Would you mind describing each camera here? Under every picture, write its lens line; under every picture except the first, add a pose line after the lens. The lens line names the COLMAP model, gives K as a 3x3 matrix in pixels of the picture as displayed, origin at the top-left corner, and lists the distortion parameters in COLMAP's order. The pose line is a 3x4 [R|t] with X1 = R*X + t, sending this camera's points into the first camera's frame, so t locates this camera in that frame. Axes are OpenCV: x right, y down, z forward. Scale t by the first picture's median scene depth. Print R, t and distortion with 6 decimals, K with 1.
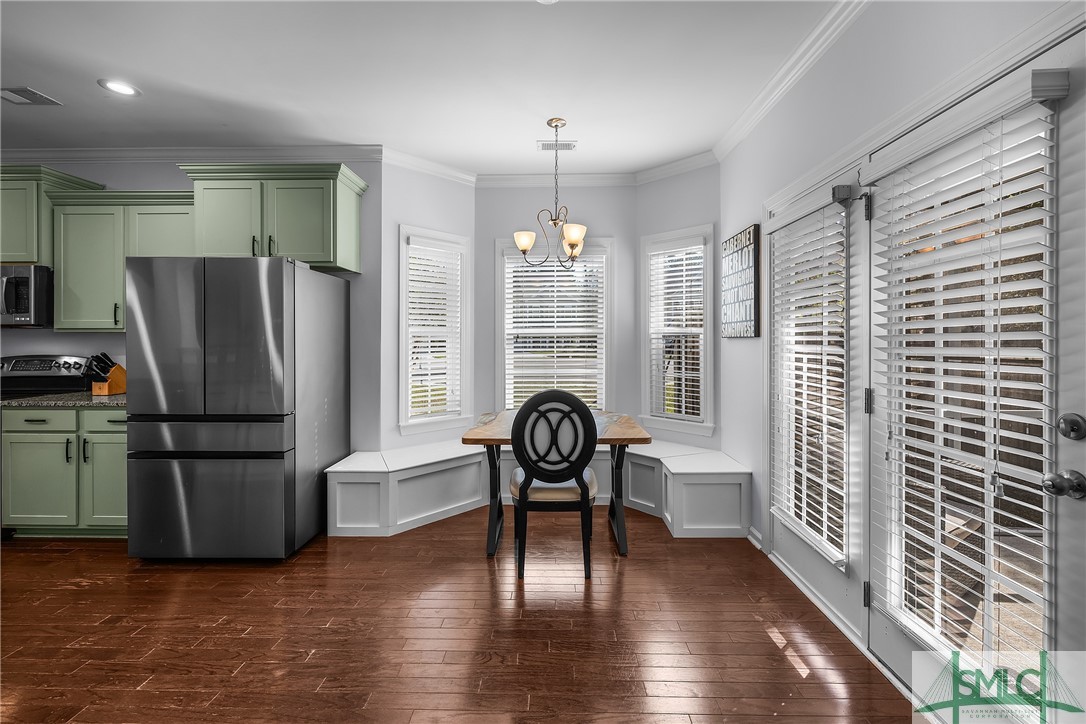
lens RADIAL K [[462.5, 0, 546.5], [0, 462.5, 342.6], [0, 0, 1]] dist [-0.001338, 0.000535]
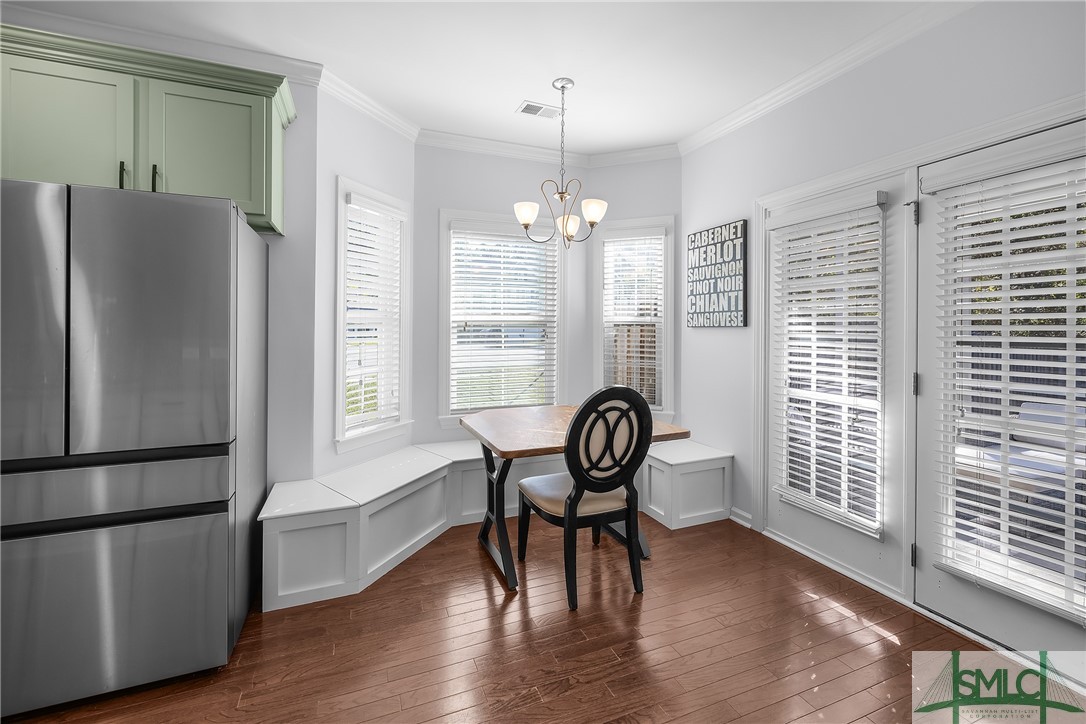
lens RADIAL K [[467.4, 0, 544.9], [0, 467.4, 330.1], [0, 0, 1]] dist [0.001221, 0.000165]
pose [[0.917530, 0.002369, 0.397661, -0.376476], [-0.001396, 0.999995, -0.002737, -0.000624], [-0.397665, 0.001956, 0.917529, 0.197369]]
